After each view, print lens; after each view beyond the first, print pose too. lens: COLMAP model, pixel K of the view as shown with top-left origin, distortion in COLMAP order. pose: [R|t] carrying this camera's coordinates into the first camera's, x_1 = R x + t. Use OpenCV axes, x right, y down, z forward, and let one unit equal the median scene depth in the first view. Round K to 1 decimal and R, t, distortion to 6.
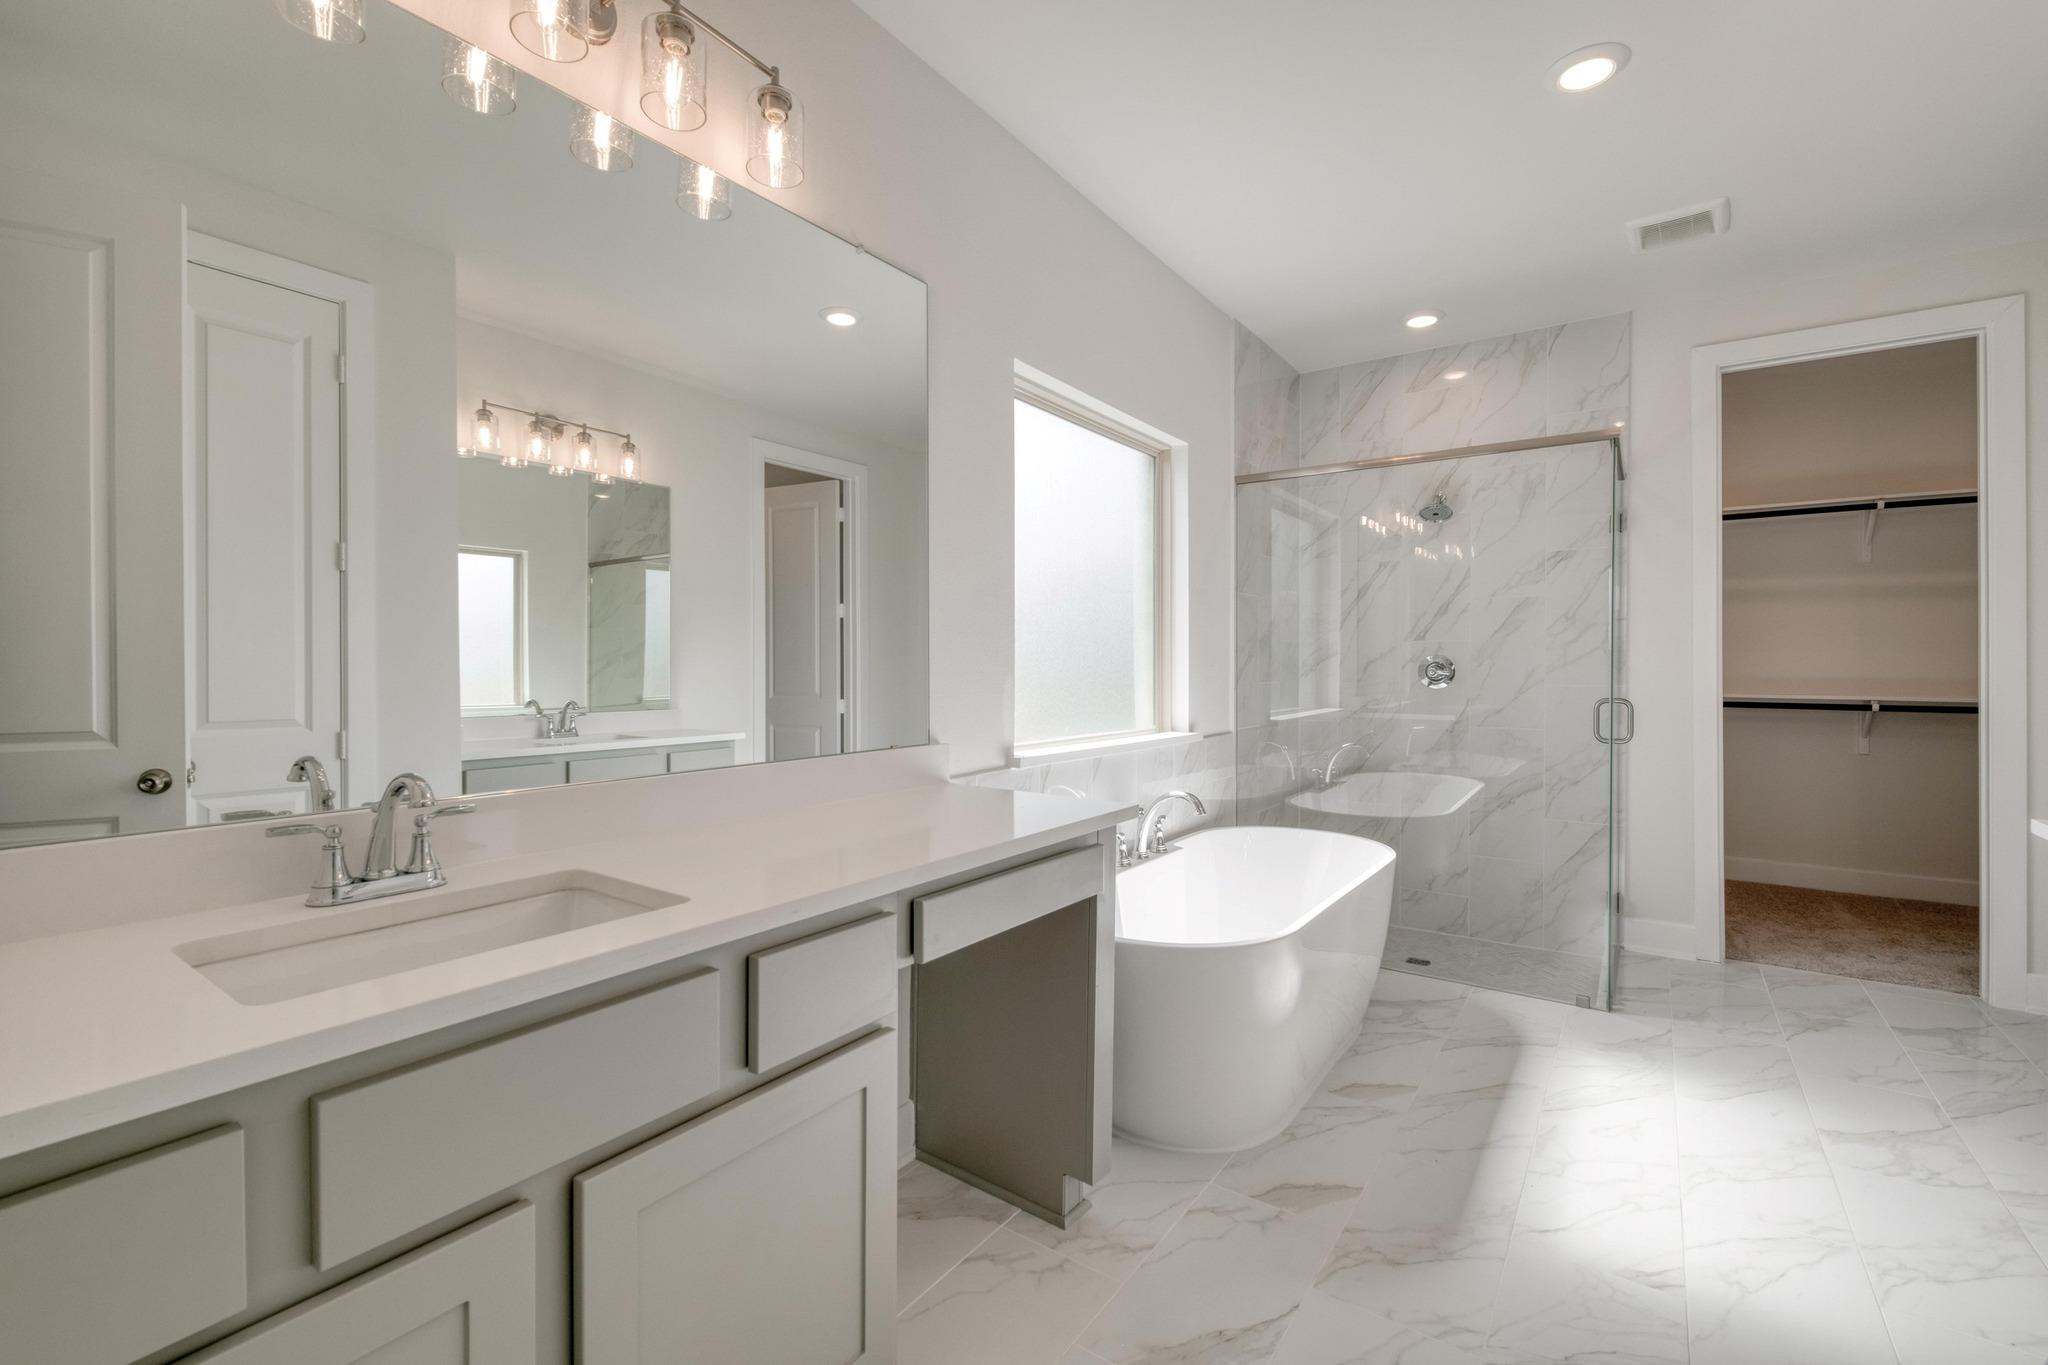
lens RADIAL K [[883.9, 0, 1026.4], [0, 883.9, 670.3], [0, 0, 1]] dist [0.009998, -0.005559]
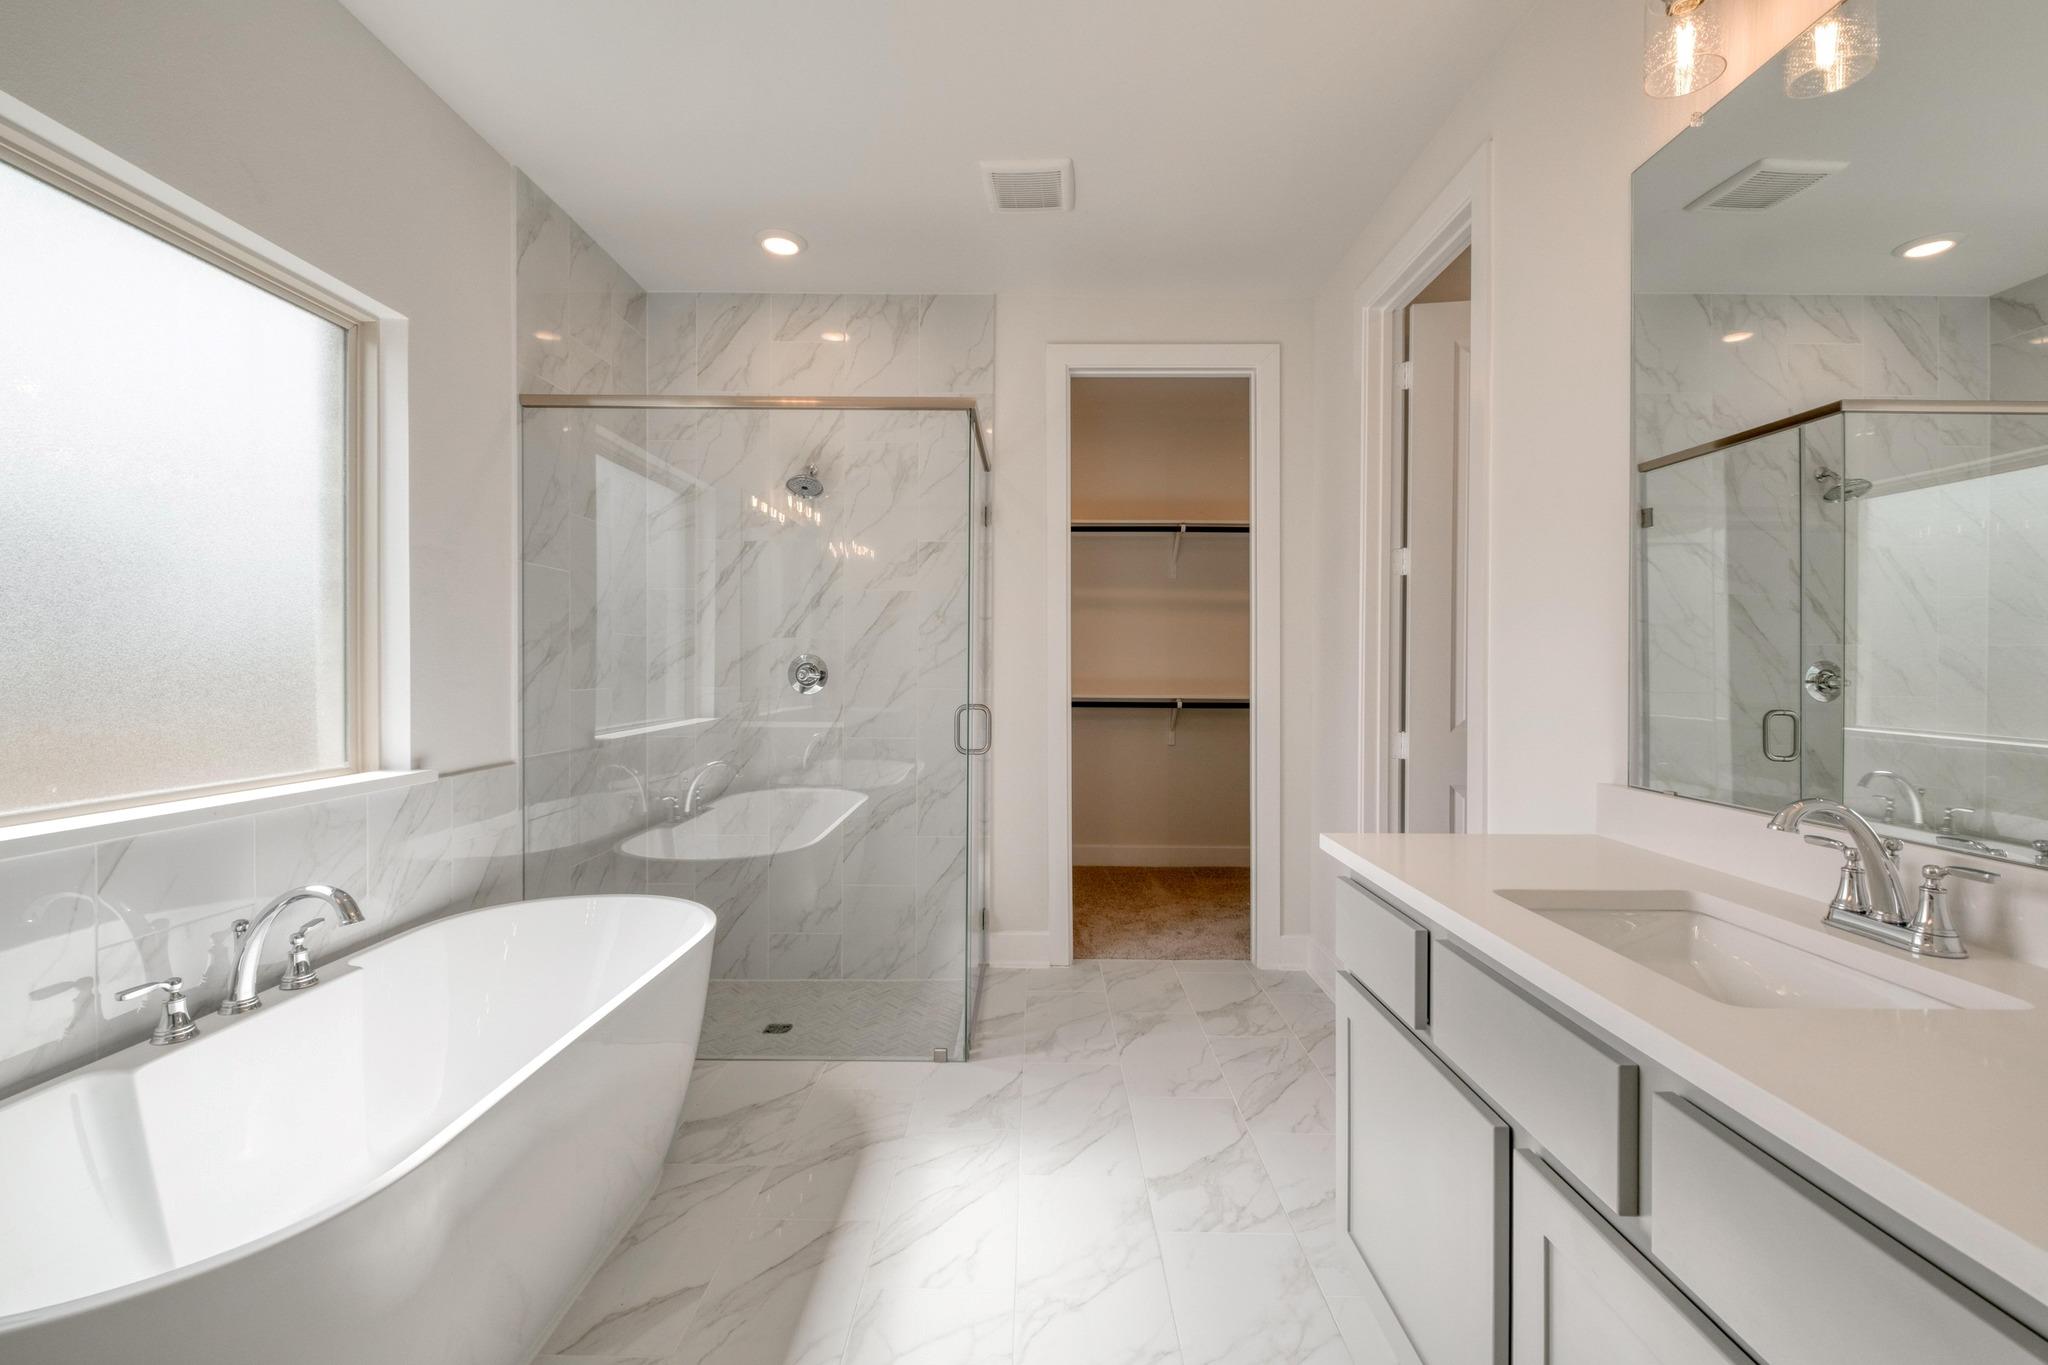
lens RADIAL K [[883.9, 0, 1024.3], [0, 883.9, 674.3], [0, 0, 1]] dist [0.009998, -0.005559]
pose [[0.825392, -0.001509, 0.564558, 0.184318], [-0.000484, 0.999994, 0.003381, -0.001507], [-0.564560, -0.003064, 0.825386, 0.214876]]
